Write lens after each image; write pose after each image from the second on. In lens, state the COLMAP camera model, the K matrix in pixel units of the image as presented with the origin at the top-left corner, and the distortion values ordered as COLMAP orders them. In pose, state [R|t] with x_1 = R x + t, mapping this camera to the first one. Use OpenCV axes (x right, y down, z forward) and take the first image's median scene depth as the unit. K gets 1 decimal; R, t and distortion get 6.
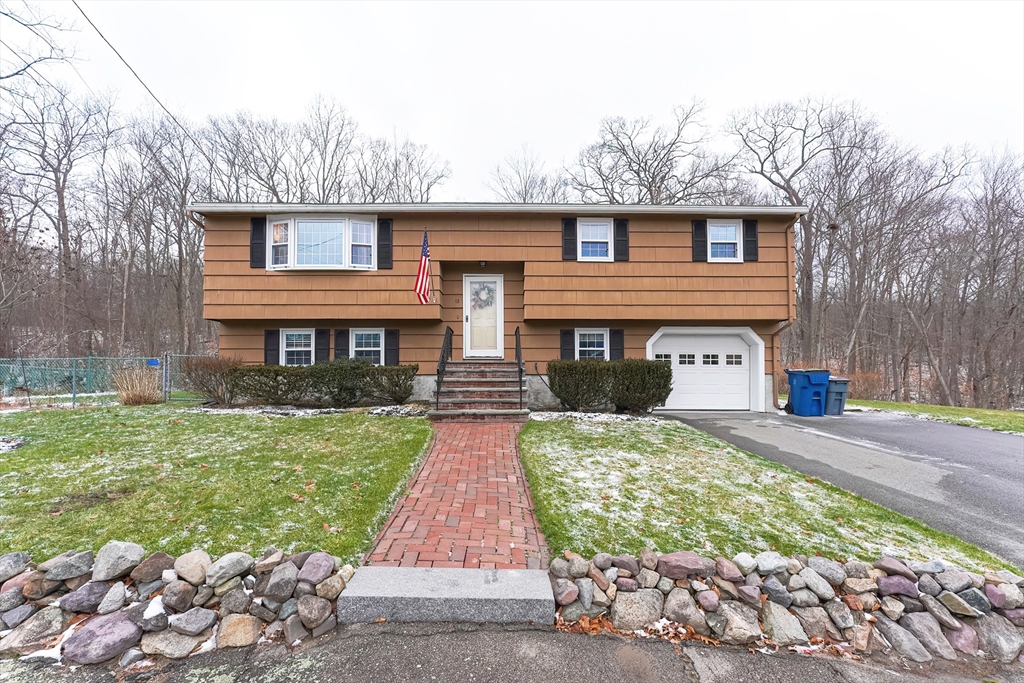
lens RADIAL K [[424.2, 0, 512.0], [0, 424.2, 369.2], [0, 0, 1]] dist [-0.003591, -0.000387]
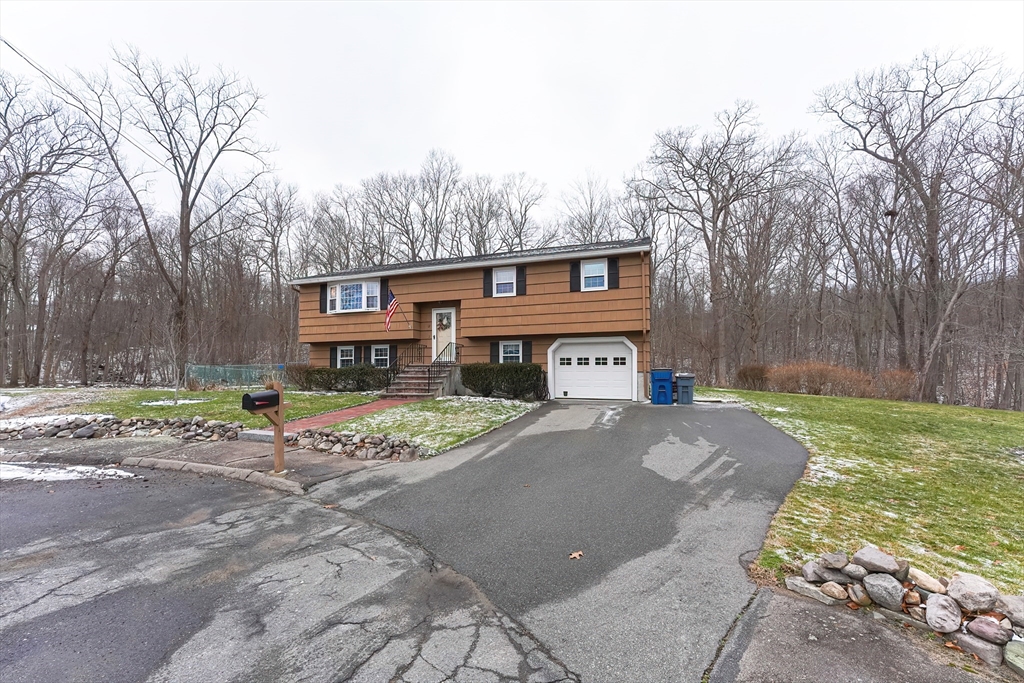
lens RADIAL K [[424.2, 0, 512.0], [0, 424.2, 369.2], [0, 0, 1]] dist [-0.003591, -0.000387]
pose [[0.940436, -0.005907, -0.339920, 0.716573], [0.005876, 0.999982, -0.001122, 0.002145], [0.339921, -0.000942, 0.940454, -0.383116]]
